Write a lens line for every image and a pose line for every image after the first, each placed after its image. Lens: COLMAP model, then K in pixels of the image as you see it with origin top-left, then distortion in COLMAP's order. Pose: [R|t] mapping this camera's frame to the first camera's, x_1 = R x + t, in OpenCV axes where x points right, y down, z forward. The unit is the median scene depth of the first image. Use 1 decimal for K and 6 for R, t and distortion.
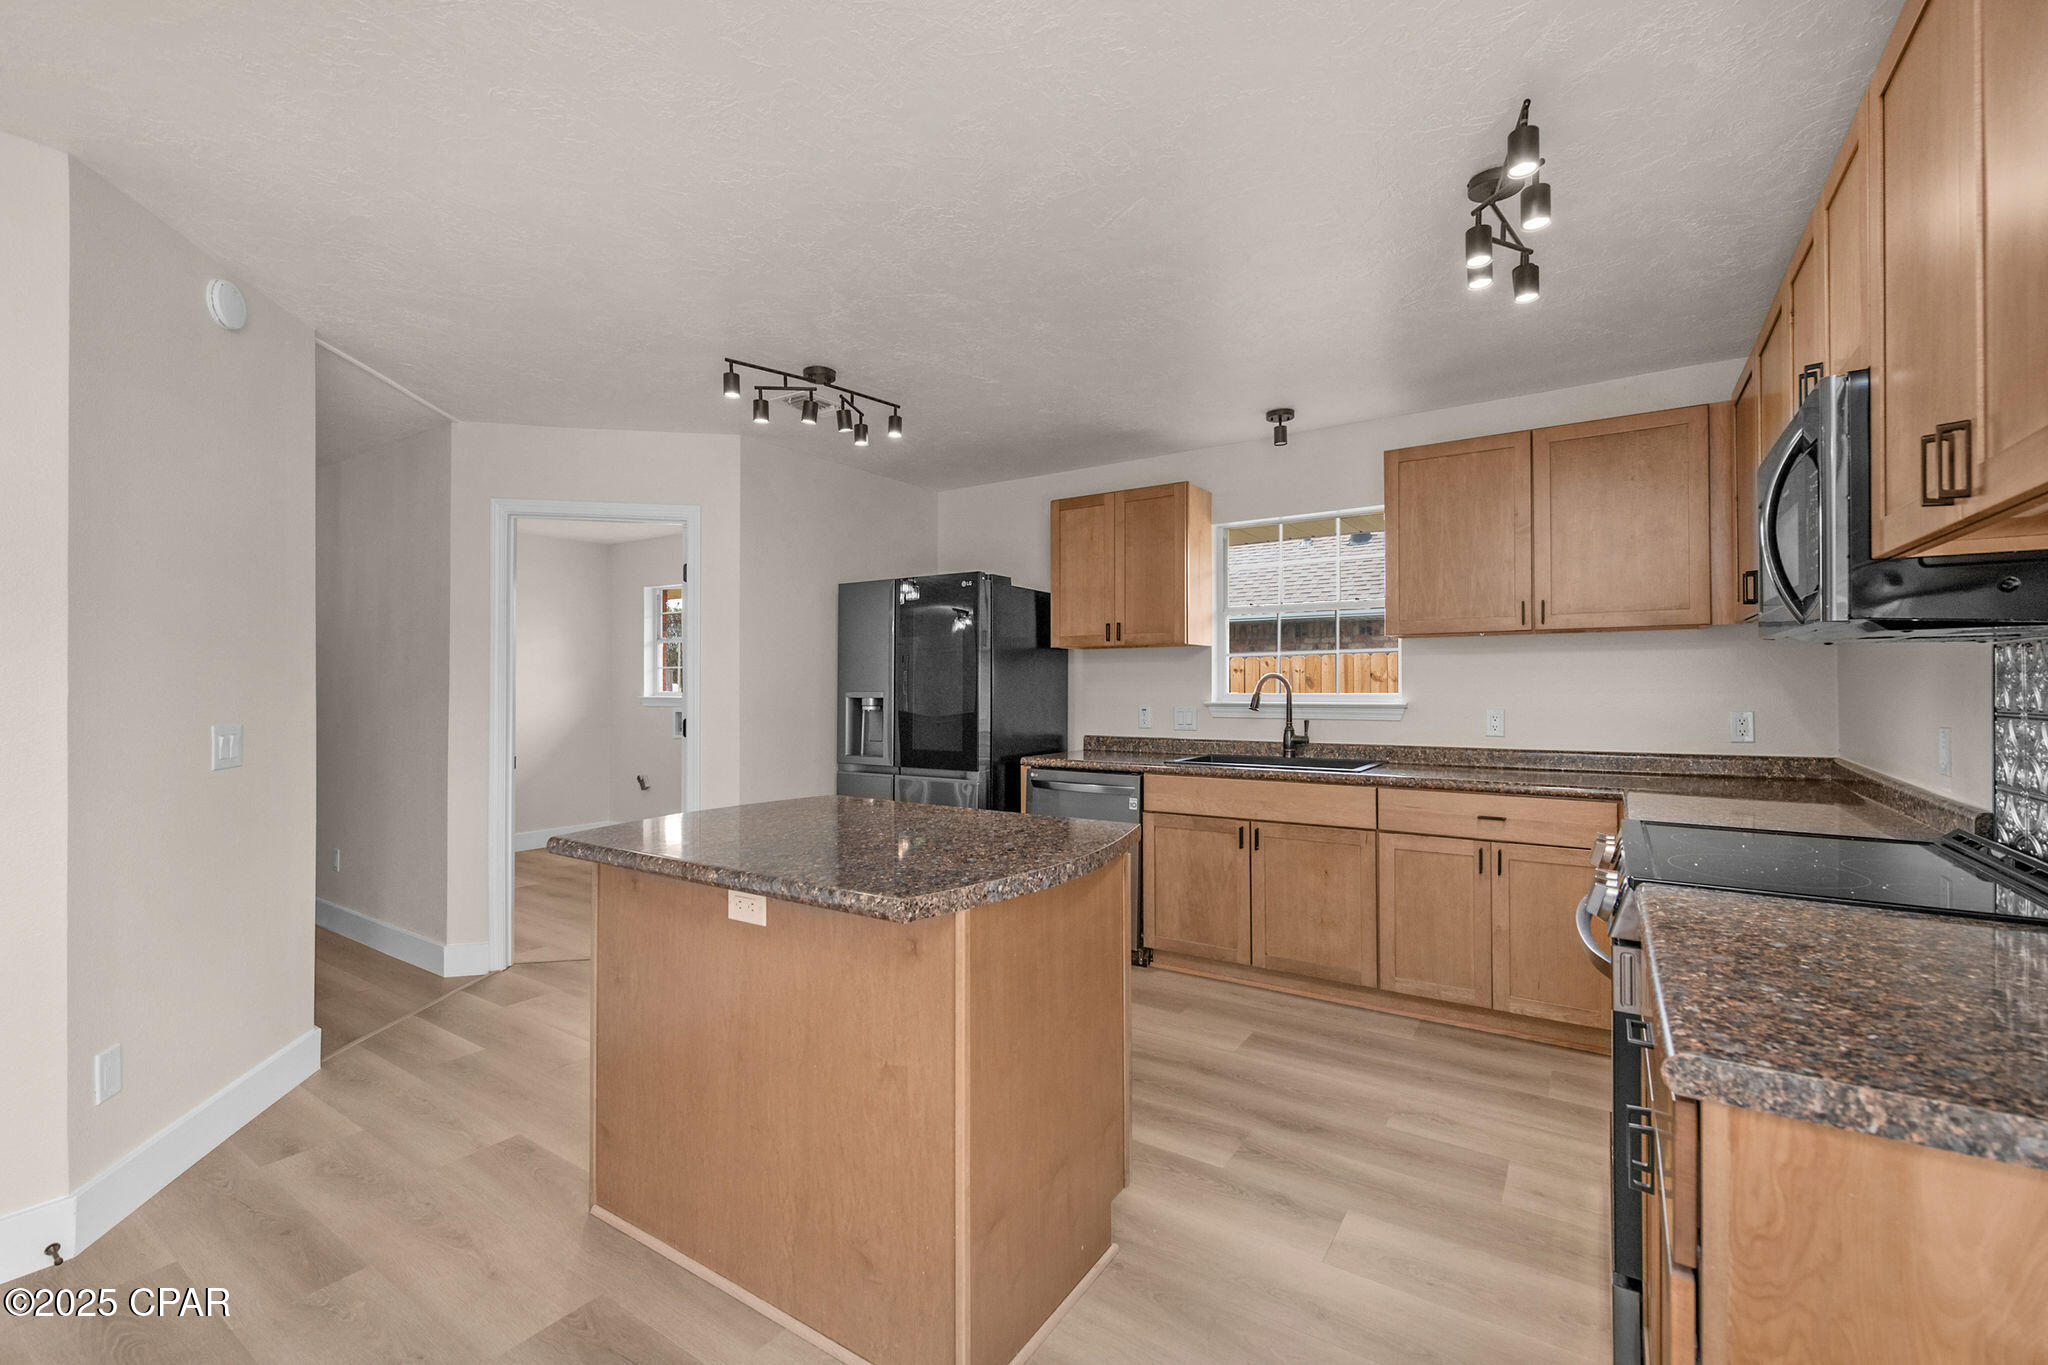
lens RADIAL K [[891.9, 0, 1029.9], [0, 891.9, 685.7], [0, 0, 1]] dist [-0.001644, 0.000172]
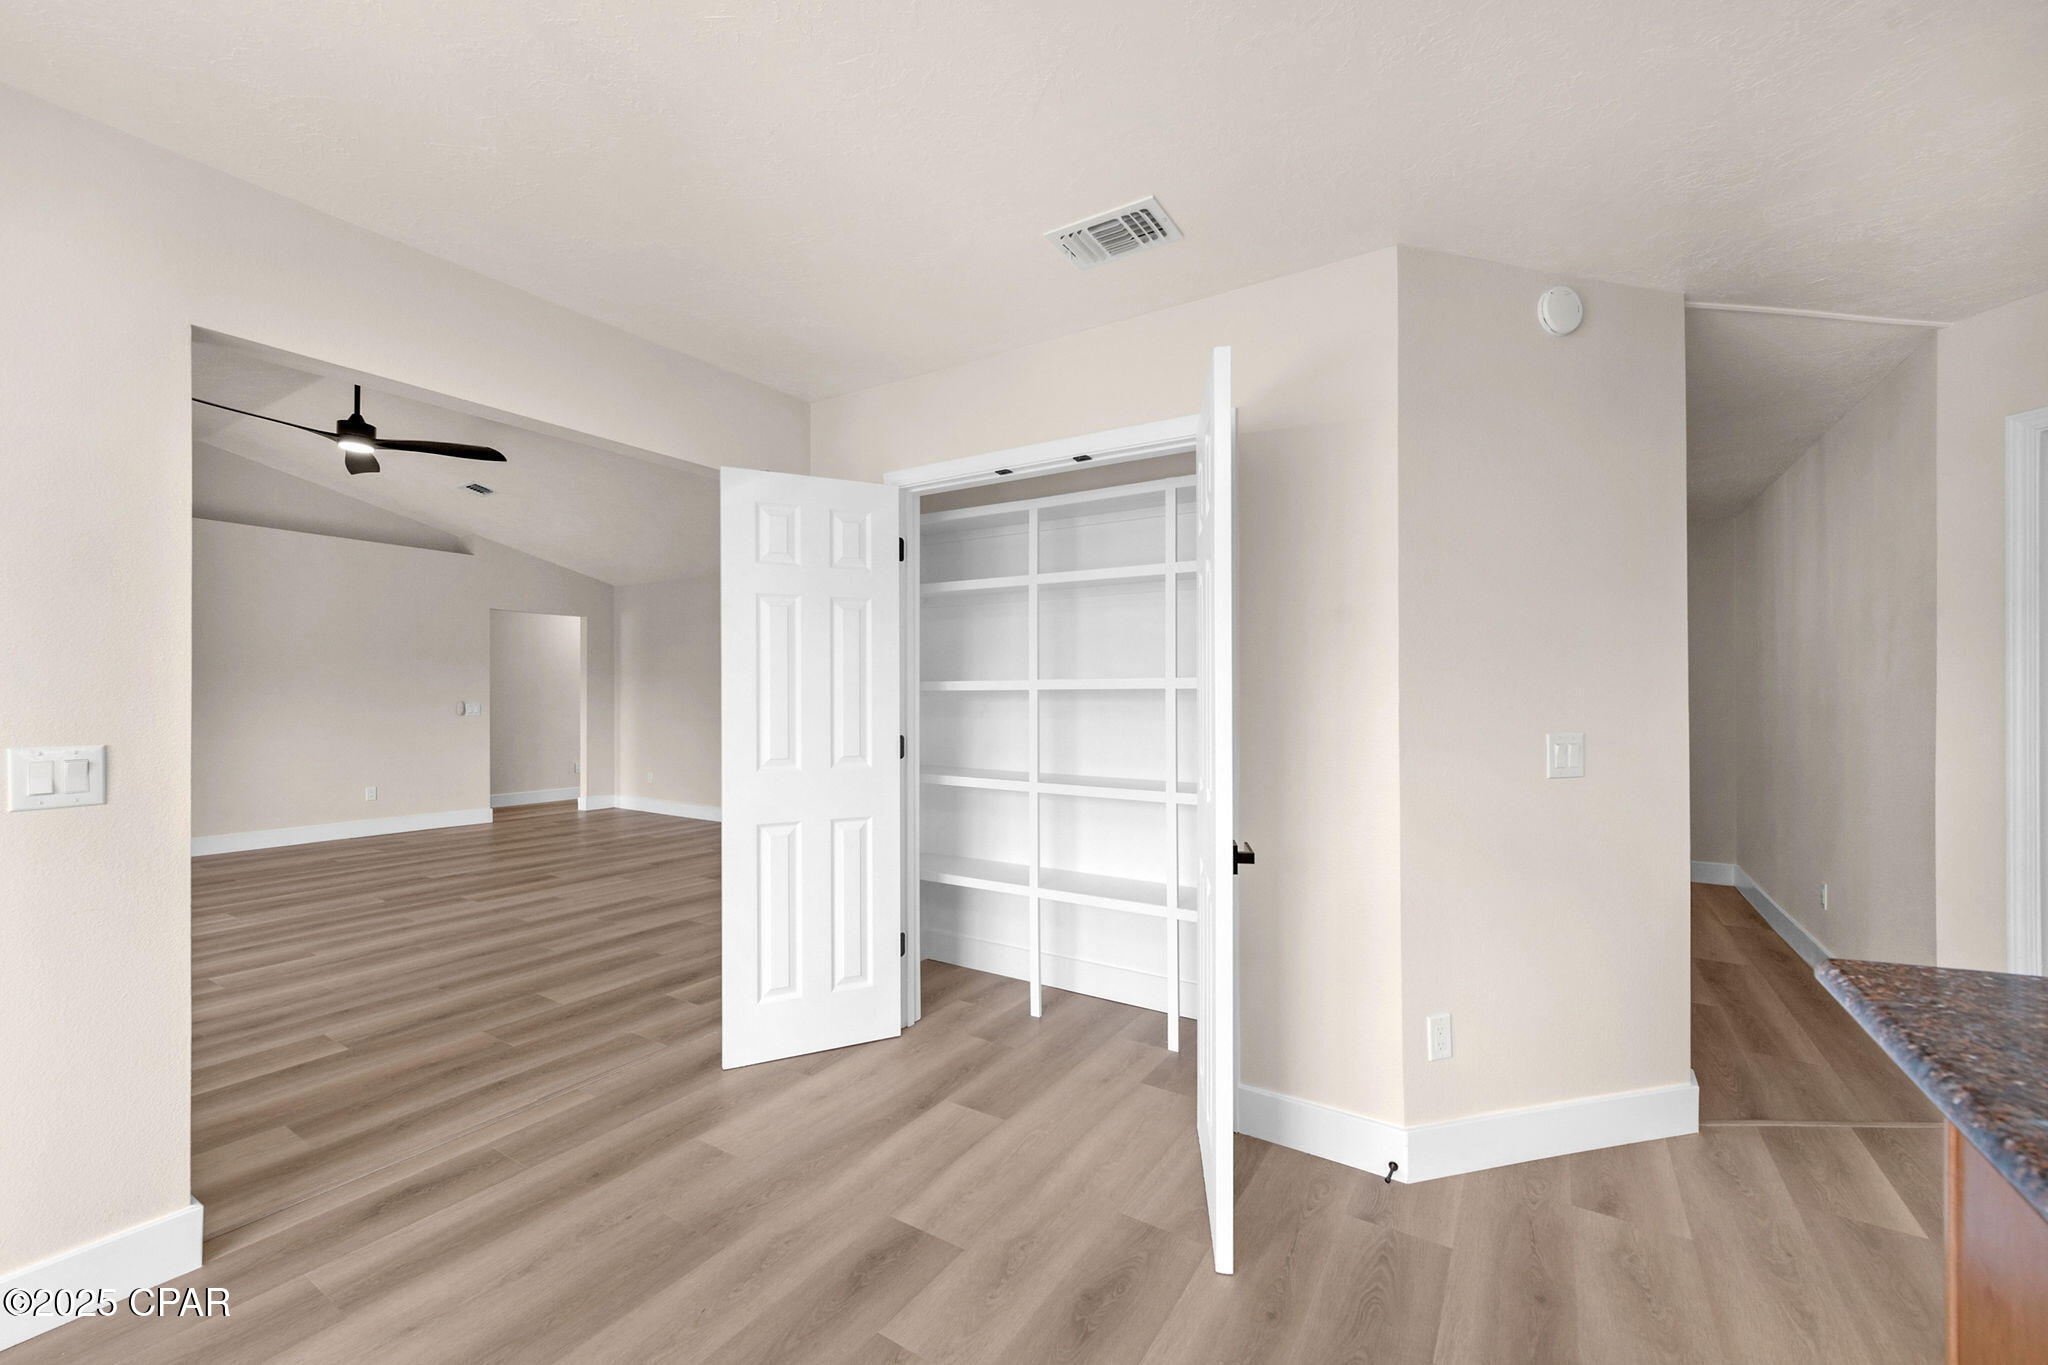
lens RADIAL K [[802.3, 0, 1034.5], [0, 802.3, 679.5], [0, 0, 1]] dist [0.006252, -0.000060]
pose [[0.024847, -0.026223, -0.999347, -0.014464], [-0.007887, 0.999620, -0.026426, 0.012107], [0.999660, 0.008538, 0.024631, 0.266445]]
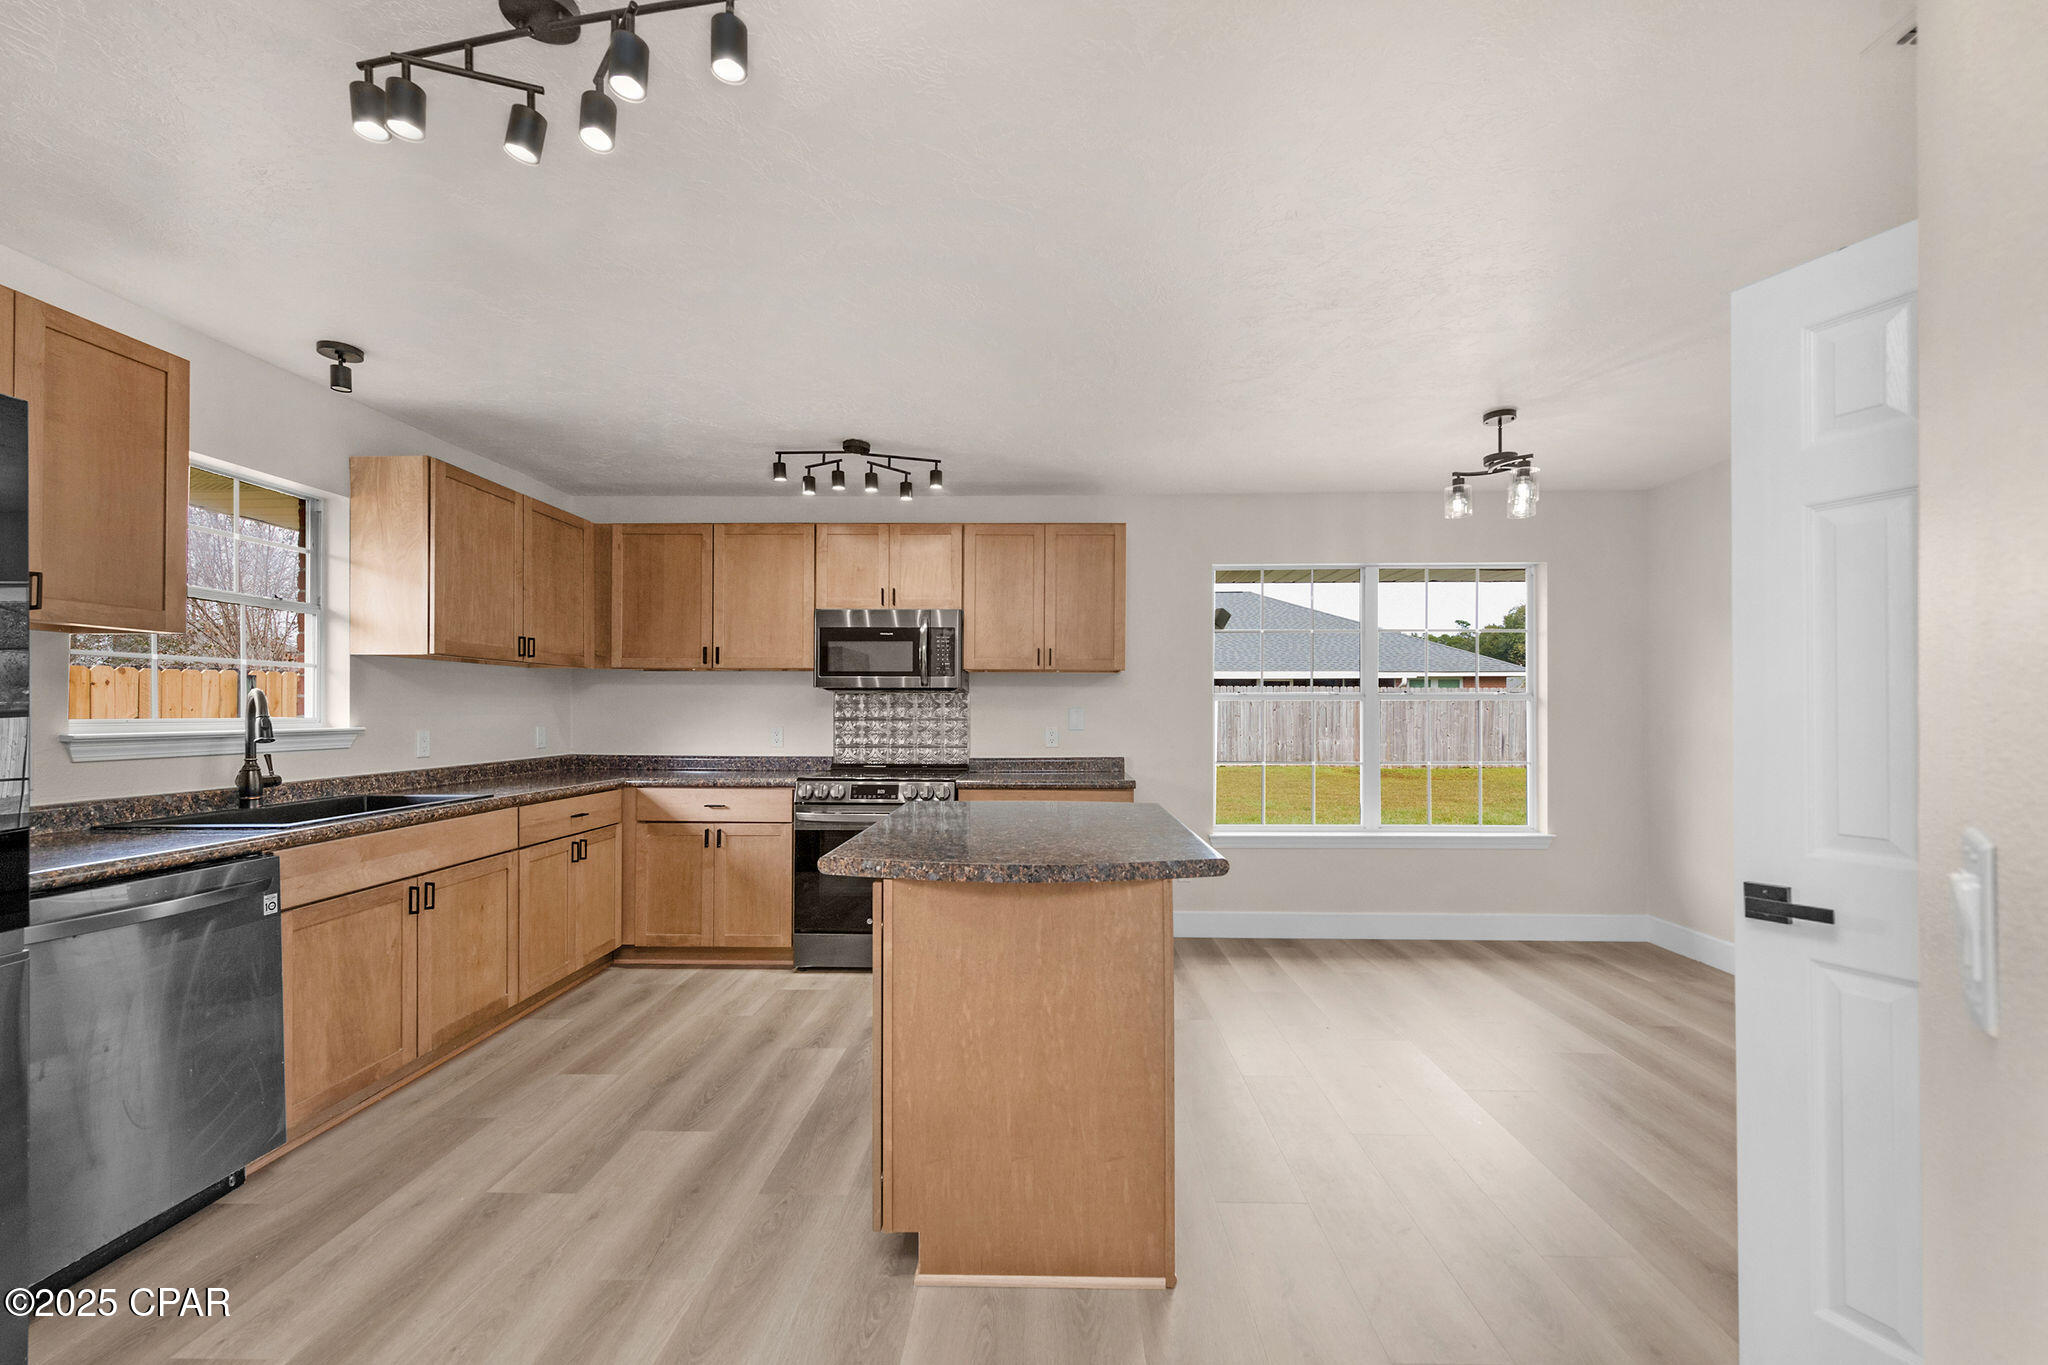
lens RADIAL K [[797.0, 0, 1033.8], [0, 797.0, 708.0], [0, 0, 1]] dist [0.001911, -0.004757]
pose [[-0.547526, 0.006503, 0.836763, -0.660184], [0.001828, 0.999977, -0.006575, 0.007248], [-0.836786, -0.002071, -0.547525, 0.945446]]
